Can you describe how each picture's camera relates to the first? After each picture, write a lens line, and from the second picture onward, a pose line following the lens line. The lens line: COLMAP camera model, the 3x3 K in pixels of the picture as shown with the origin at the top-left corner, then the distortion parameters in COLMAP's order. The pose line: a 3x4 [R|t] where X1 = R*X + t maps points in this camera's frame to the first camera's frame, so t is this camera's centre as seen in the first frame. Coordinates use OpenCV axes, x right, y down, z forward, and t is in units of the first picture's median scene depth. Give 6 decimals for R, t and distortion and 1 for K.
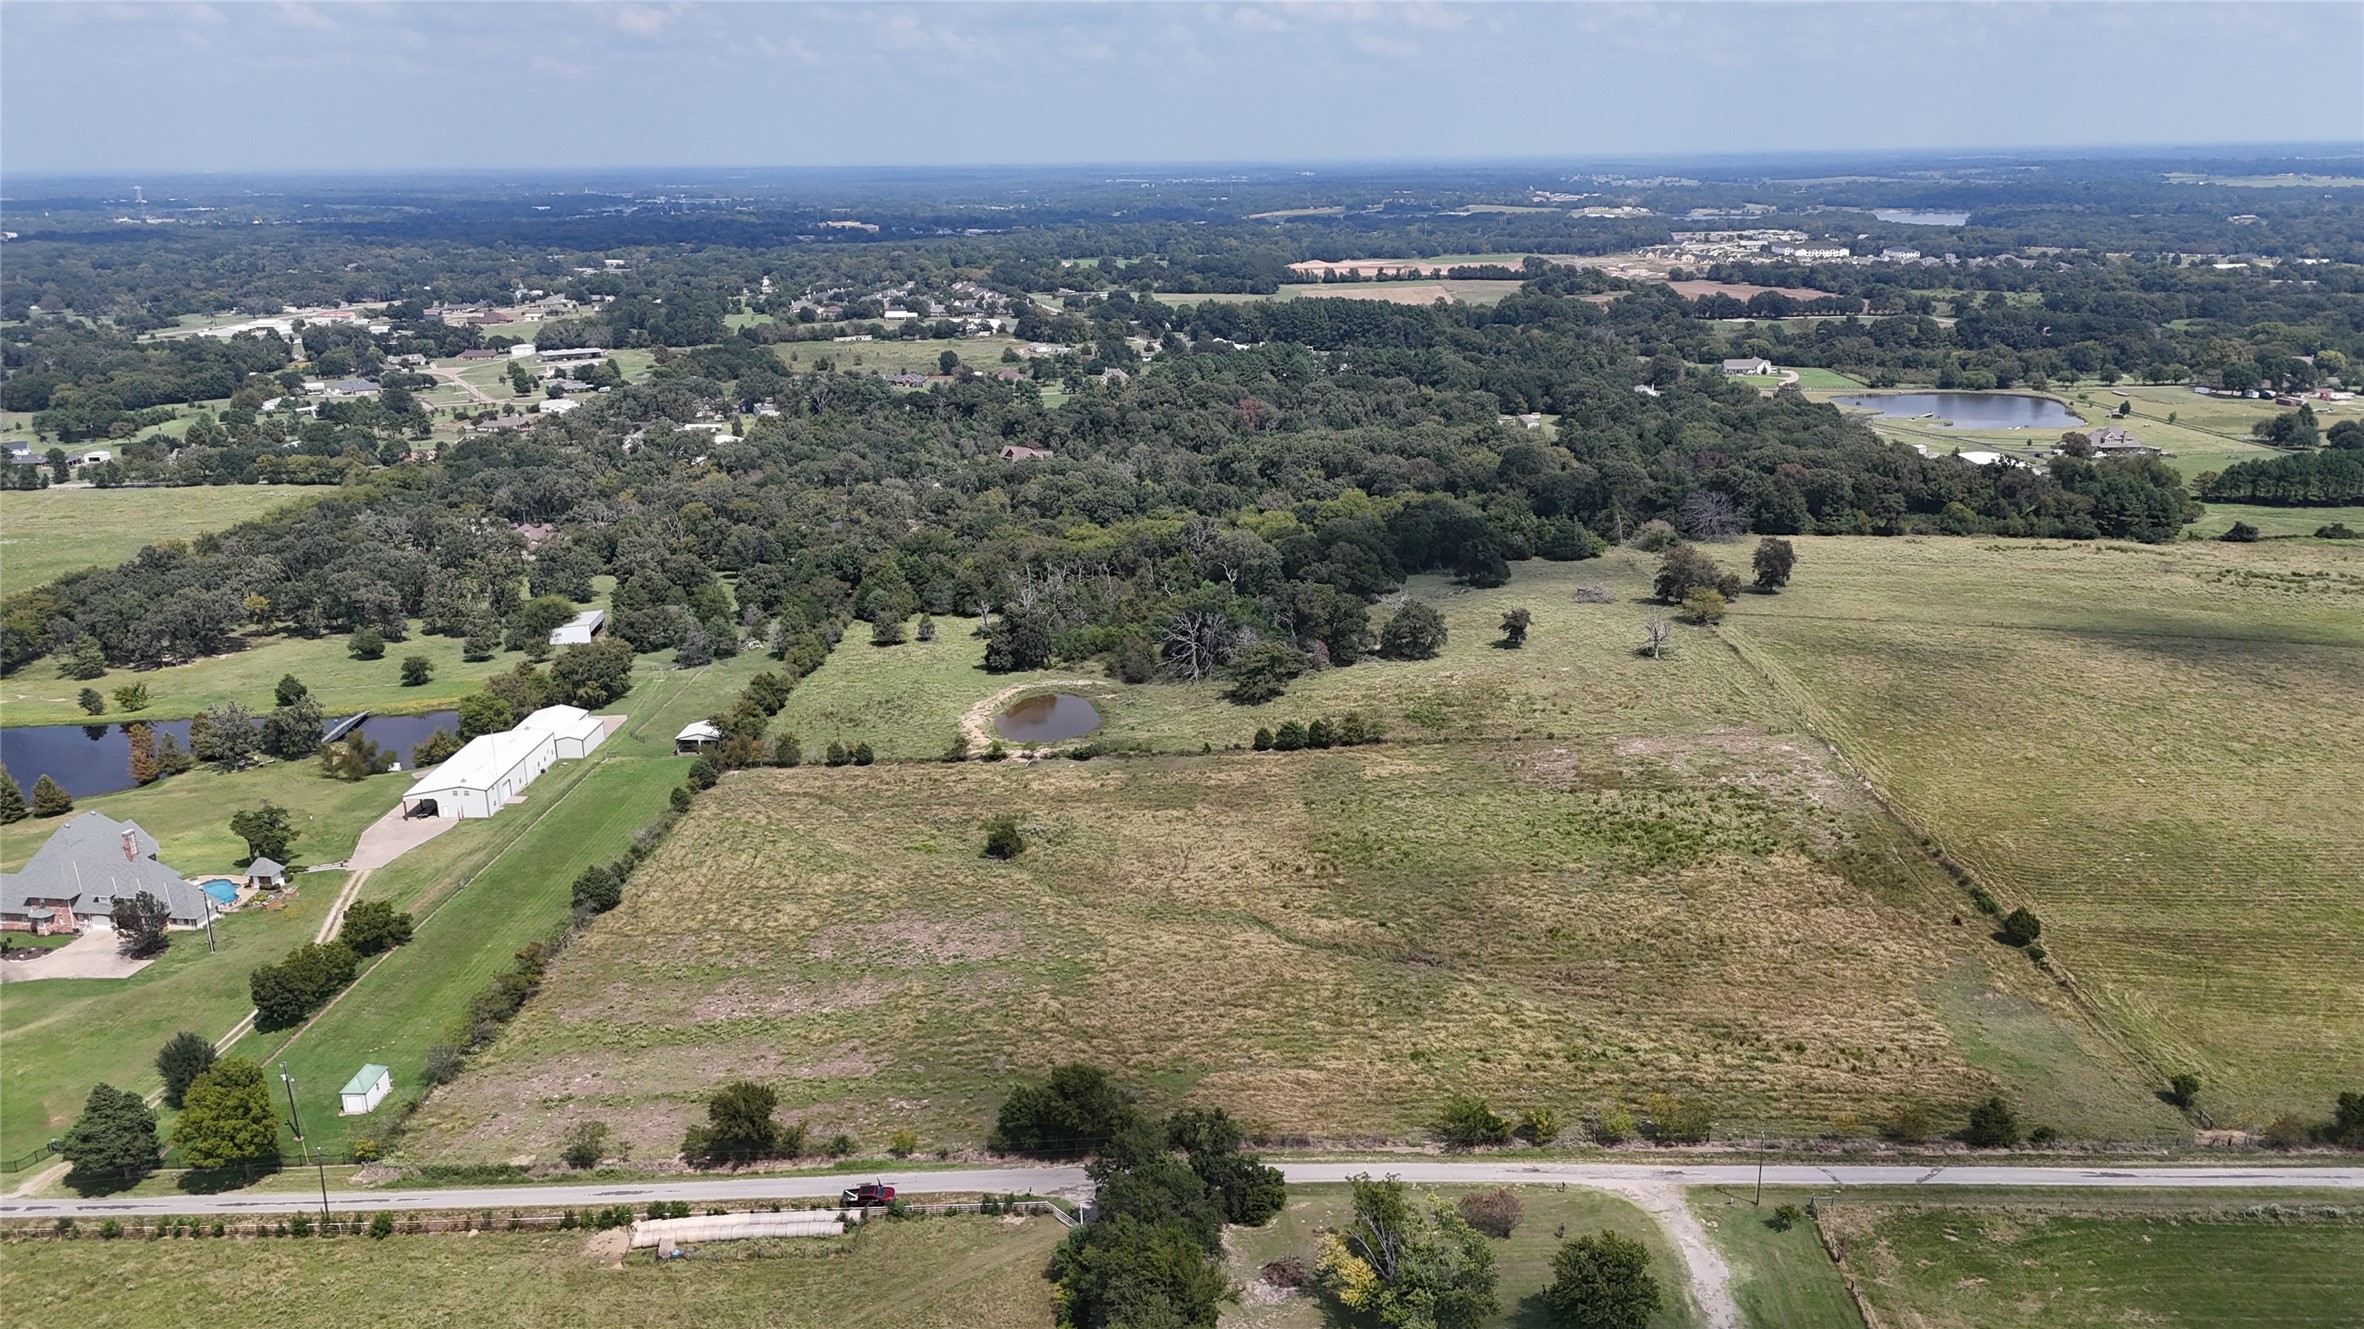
lens RADIAL K [[1730.2, 0, 1191.5], [0, 1730.2, 664.5], [0, 0, 1]] dist [0.076229, -0.074886]
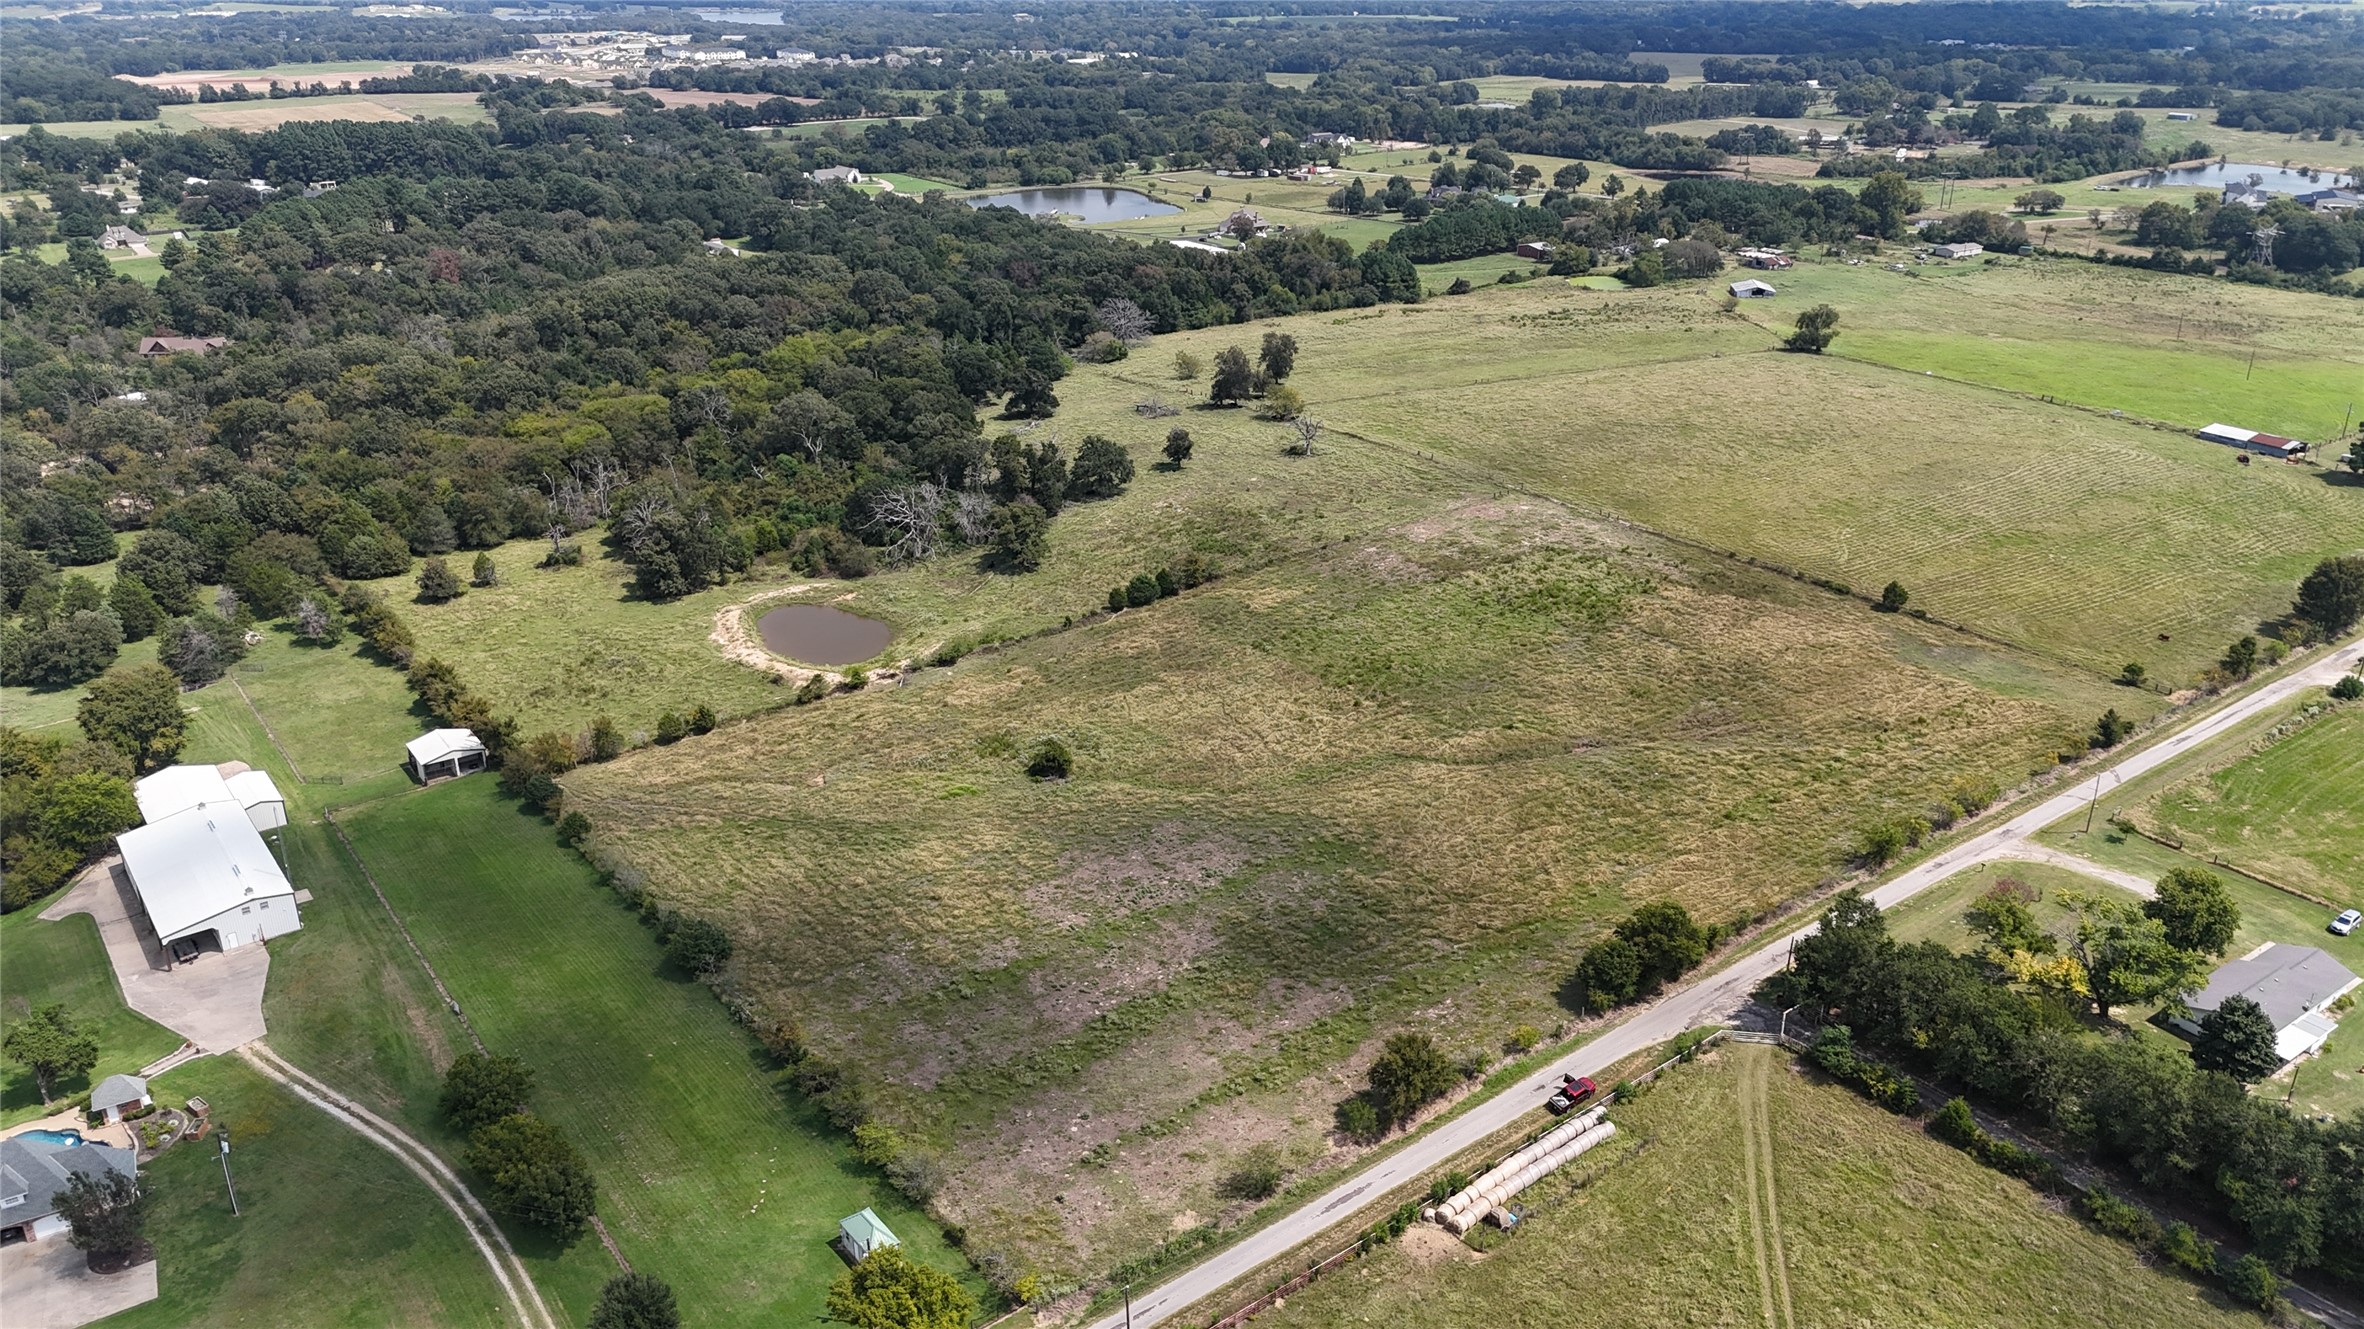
lens RADIAL K [[1740.2, 0, 1187.0], [0, 1740.2, 676.2], [0, 0, 1]] dist [0.065541, -0.059785]
pose [[0.780918, -0.234025, 0.579137, -0.460366], [0.169850, 0.971785, 0.163662, -0.061395], [-0.601098, -0.029440, 0.798633, 0.194024]]
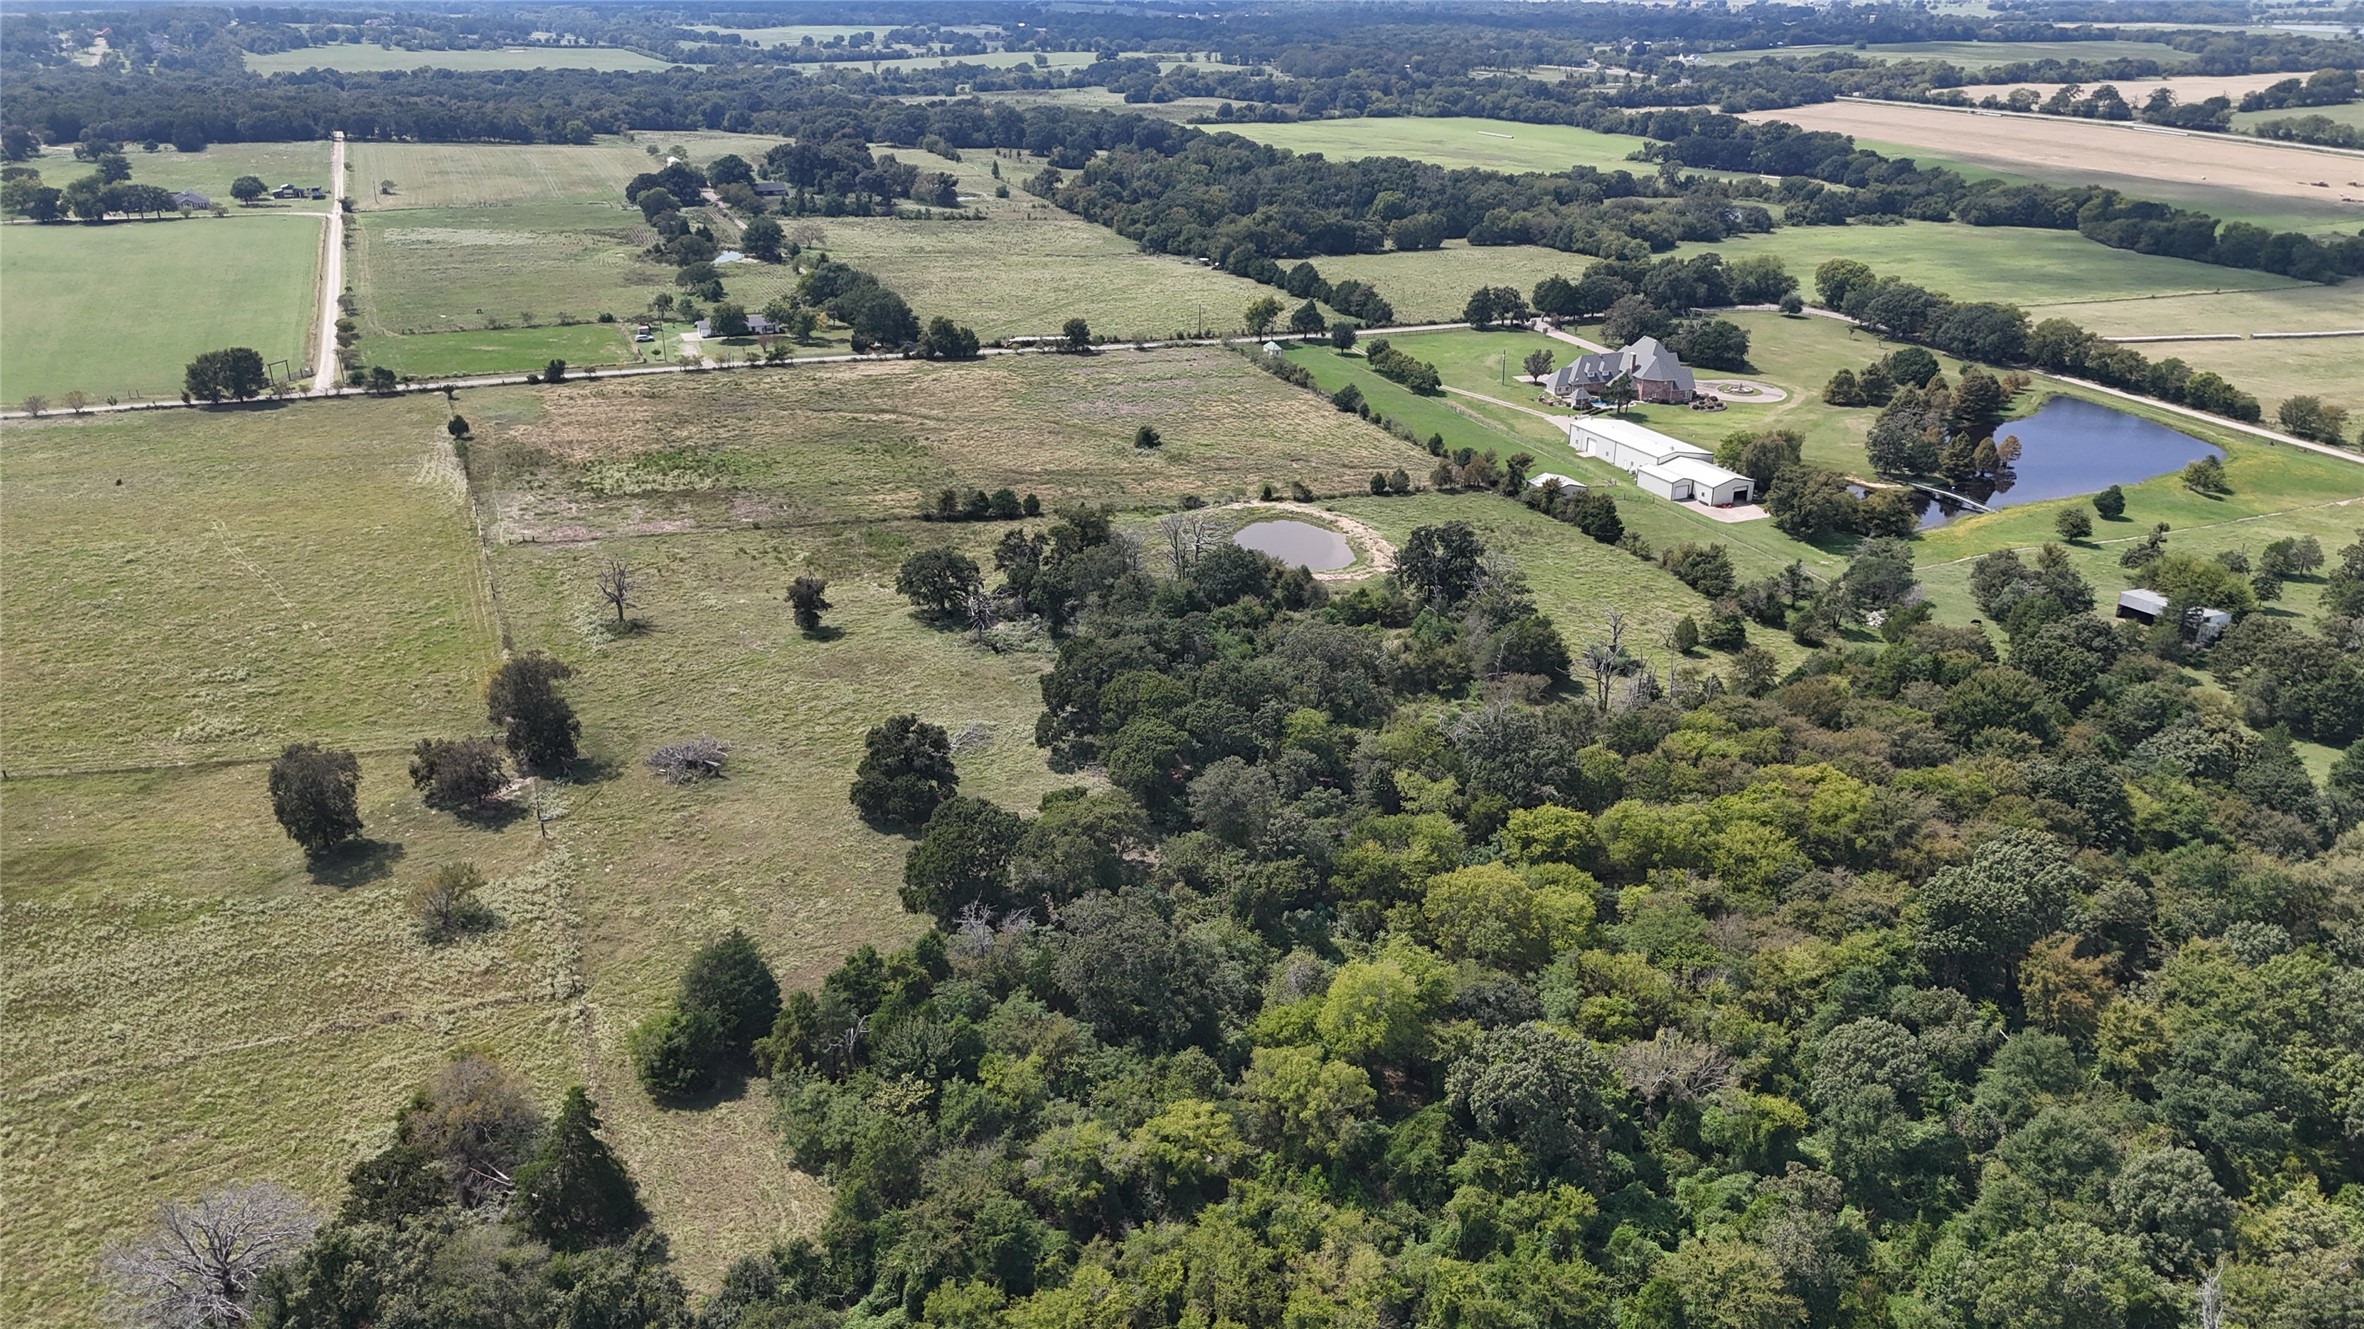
lens RADIAL K [[1740.2, 0, 1187.0], [0, 1740.2, 676.2], [0, 0, 1]] dist [0.065541, -0.059785]
pose [[-0.907854, 0.176482, -0.380335, 0.349496], [-0.105456, 0.781831, 0.614507, -0.497035], [0.405807, 0.597992, -0.691177, 1.705028]]
